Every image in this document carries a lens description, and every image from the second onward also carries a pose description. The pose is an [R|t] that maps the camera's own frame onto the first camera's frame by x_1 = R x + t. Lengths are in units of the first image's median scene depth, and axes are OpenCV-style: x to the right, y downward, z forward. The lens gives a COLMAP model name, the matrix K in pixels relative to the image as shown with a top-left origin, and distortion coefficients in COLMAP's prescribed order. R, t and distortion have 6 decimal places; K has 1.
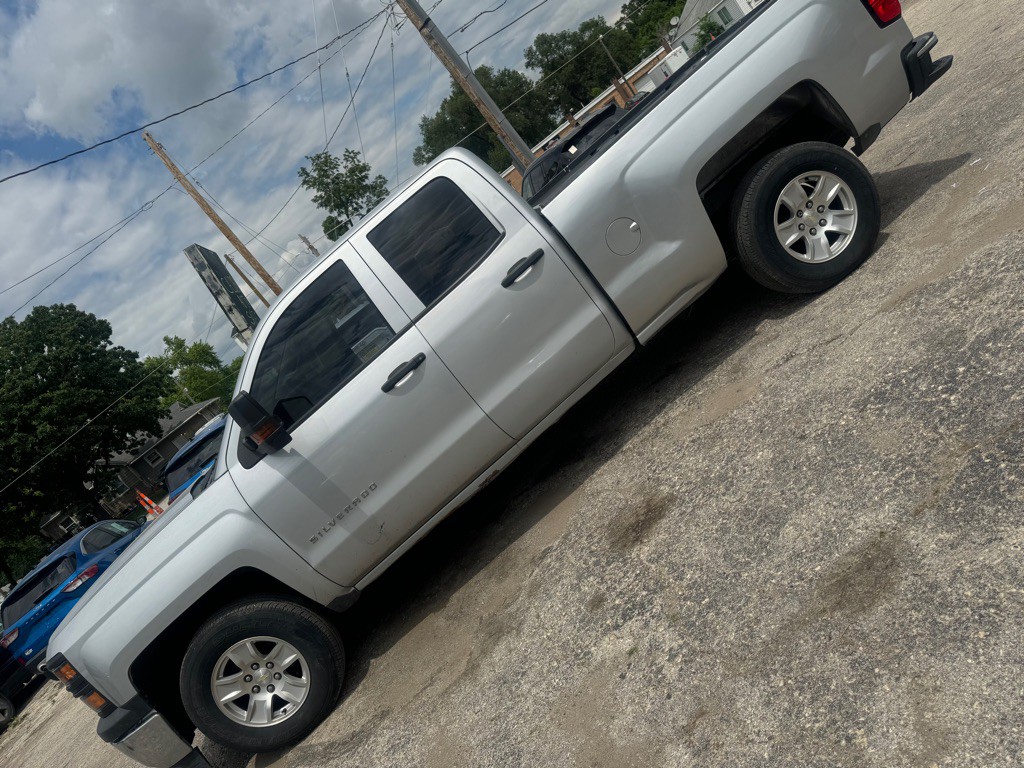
lens RADIAL K [[742.4, 0, 515.1], [0, 742.4, 374.5], [0, 0, 1]] dist [0.034788, -0.029807]
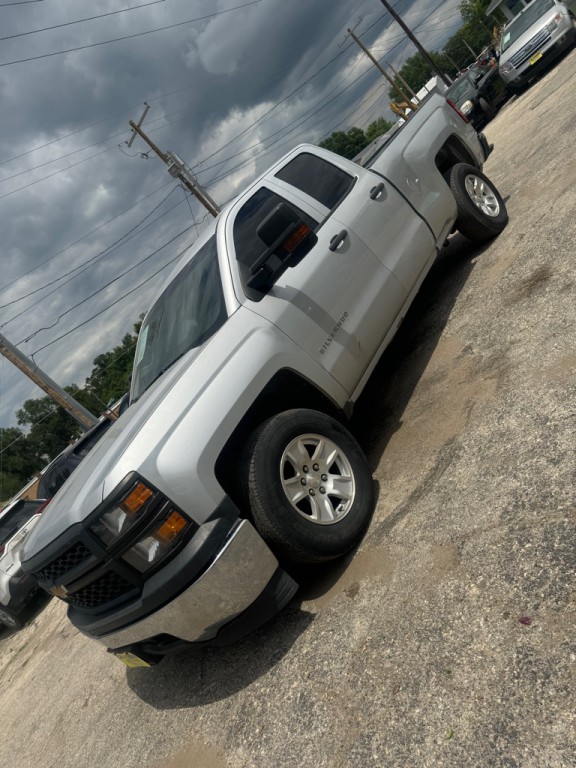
lens RADIAL K [[555.6, 0, 285.4], [0, 555.6, 380.6], [0, 0, 1]] dist [0.046800, -0.047446]
pose [[0.870390, -0.092998, 0.483500, -0.709193], [0.305580, 0.872016, -0.382374, 0.550029], [-0.386060, 0.480562, 0.787412, 0.329594]]
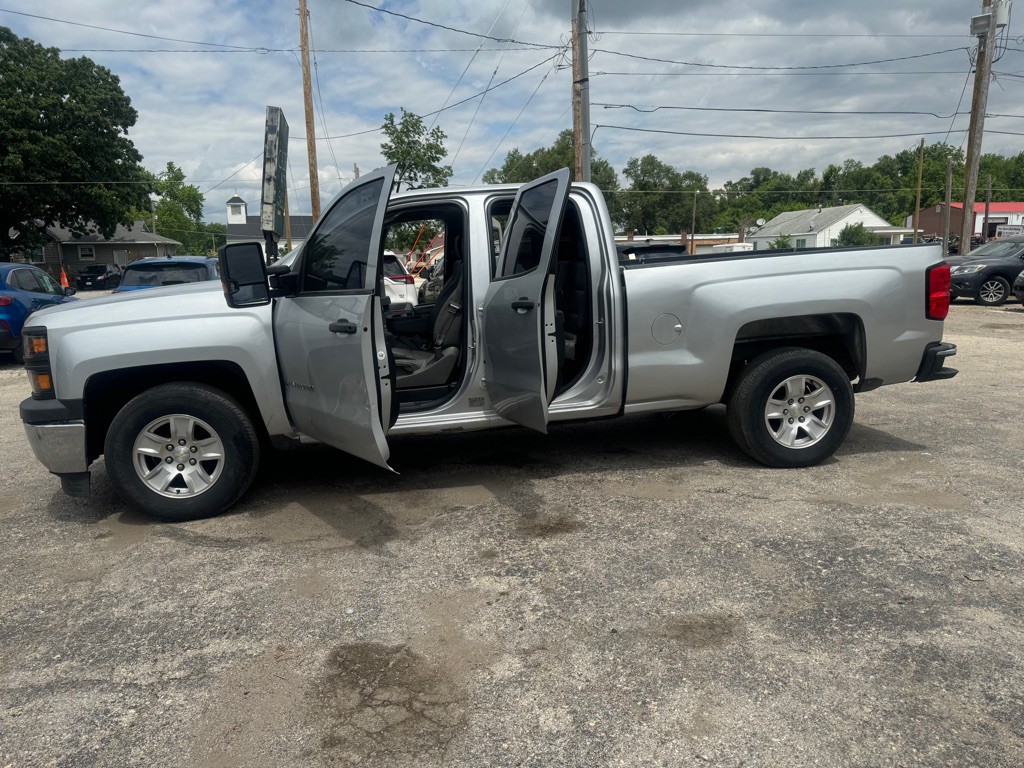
lens RADIAL K [[740.7, 0, 512.0], [0, 740.7, 384.0], [0, 0, 1]] dist [0.046800, -0.047446]
pose [[0.804983, 0.589468, 0.067299, -0.077480], [-0.583953, 0.807244, -0.085769, 0.126391], [-0.104885, 0.029743, 0.994039, -0.144670]]
